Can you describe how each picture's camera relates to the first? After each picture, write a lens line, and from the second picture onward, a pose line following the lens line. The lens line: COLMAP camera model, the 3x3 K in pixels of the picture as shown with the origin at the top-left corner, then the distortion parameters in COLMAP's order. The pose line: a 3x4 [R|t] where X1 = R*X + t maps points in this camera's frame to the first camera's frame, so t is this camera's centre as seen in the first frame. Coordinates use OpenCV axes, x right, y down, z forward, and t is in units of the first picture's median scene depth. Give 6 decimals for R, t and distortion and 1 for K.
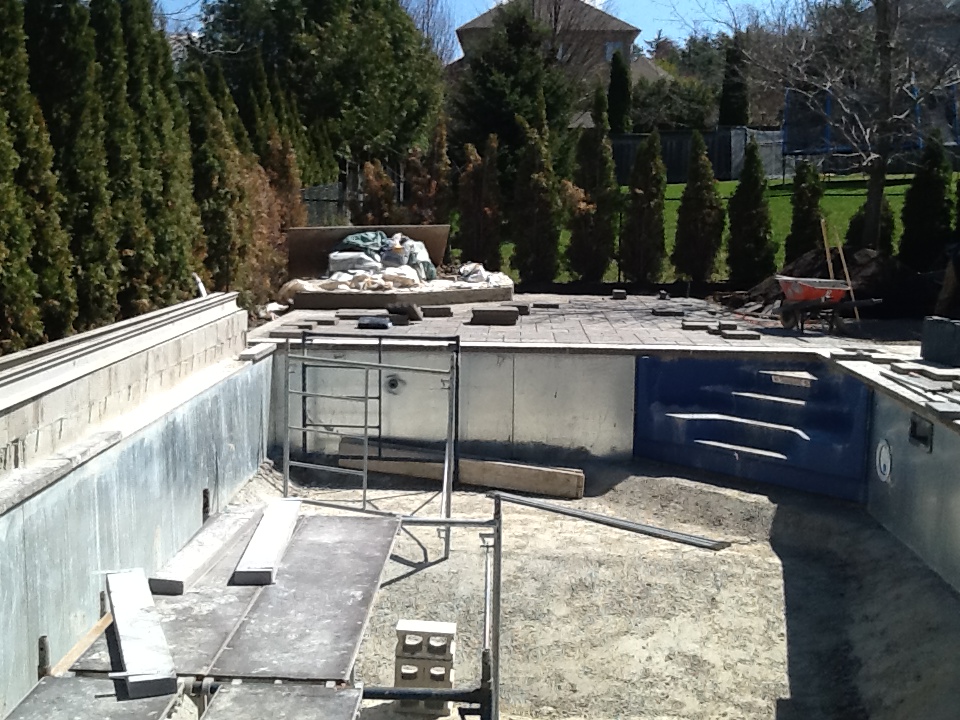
lens RADIAL K [[1177.1, 0, 478.3], [0, 1177.1, 359.9], [0, 0, 1]] dist [-0.023953, 0.000000]
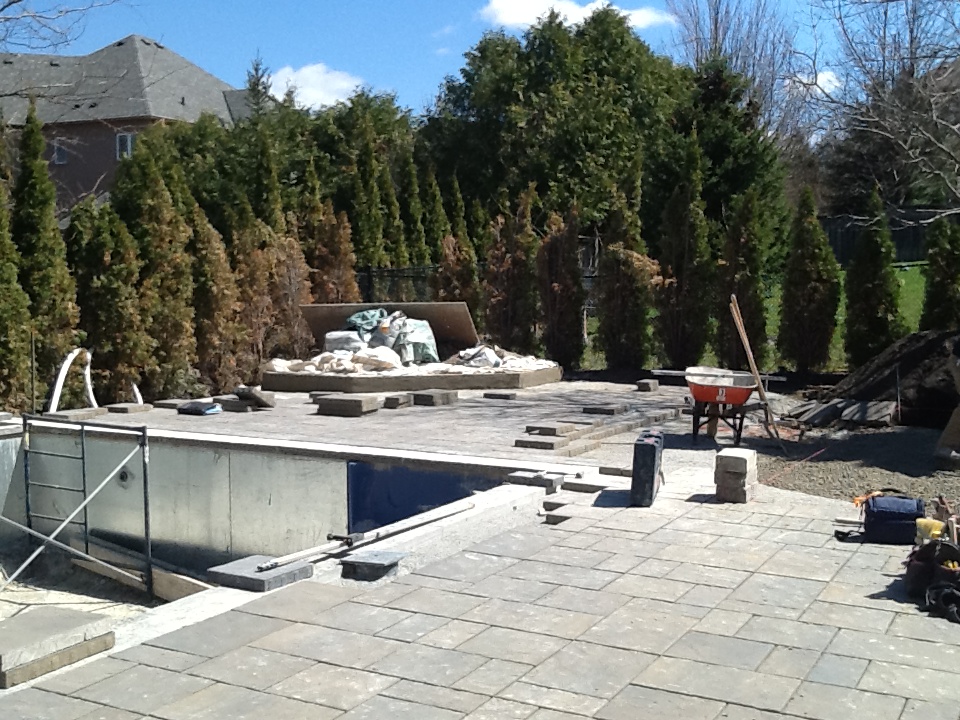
lens RADIAL K [[1177.1, 0, 479.8], [0, 1177.1, 359.8], [0, 0, 1]] dist [-0.023953, 0.000000]
pose [[0.899554, 0.020136, -0.436346, 0.393532], [-0.049647, 0.997177, -0.056333, -0.022147], [0.433980, 0.072338, 0.898014, 0.212859]]
